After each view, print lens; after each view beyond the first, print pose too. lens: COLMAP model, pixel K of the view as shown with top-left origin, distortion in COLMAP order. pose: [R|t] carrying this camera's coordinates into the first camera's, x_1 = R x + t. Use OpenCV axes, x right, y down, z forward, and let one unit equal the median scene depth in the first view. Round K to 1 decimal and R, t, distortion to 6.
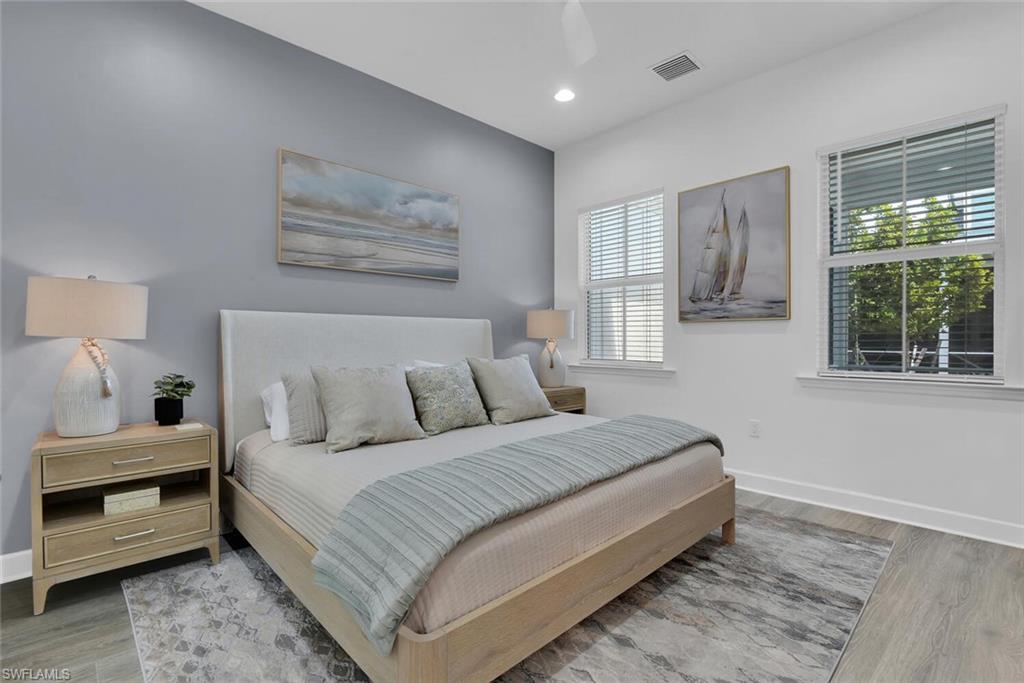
lens RADIAL K [[465.2, 0, 514.9], [0, 465.2, 342.8], [0, 0, 1]] dist [0.001790, -0.011686]
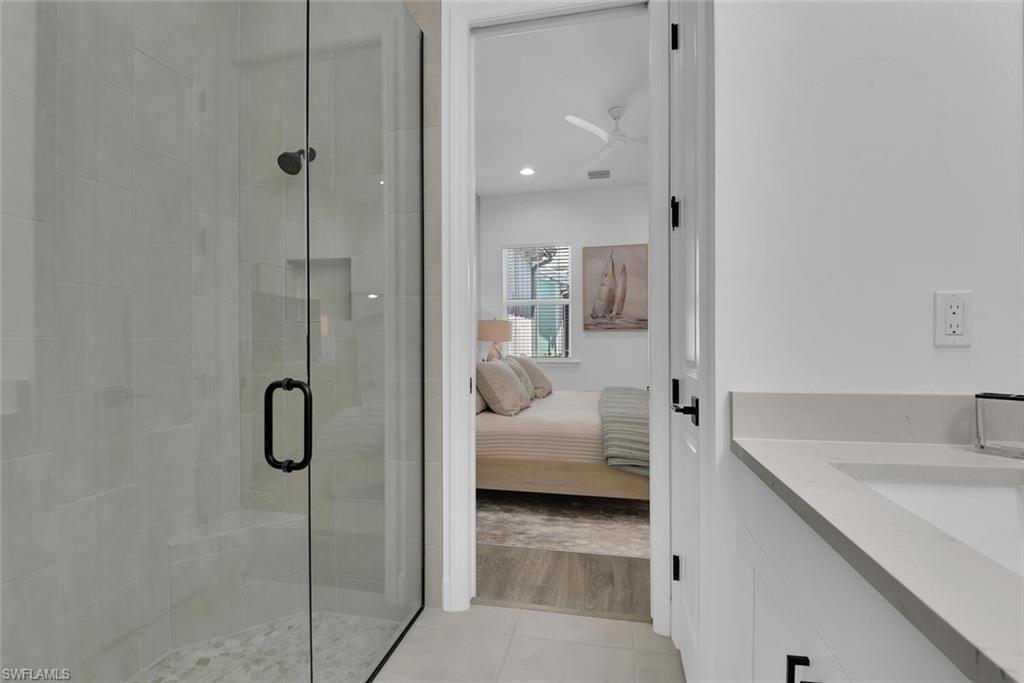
lens RADIAL K [[465.2, 0, 514.9], [0, 465.2, 342.8], [0, 0, 1]] dist [0.001790, -0.011686]
pose [[0.830996, -0.005288, 0.556253, -0.745809], [0.007928, 0.999966, -0.002338, -0.002739], [-0.556222, 0.006353, 0.831009, -0.169988]]
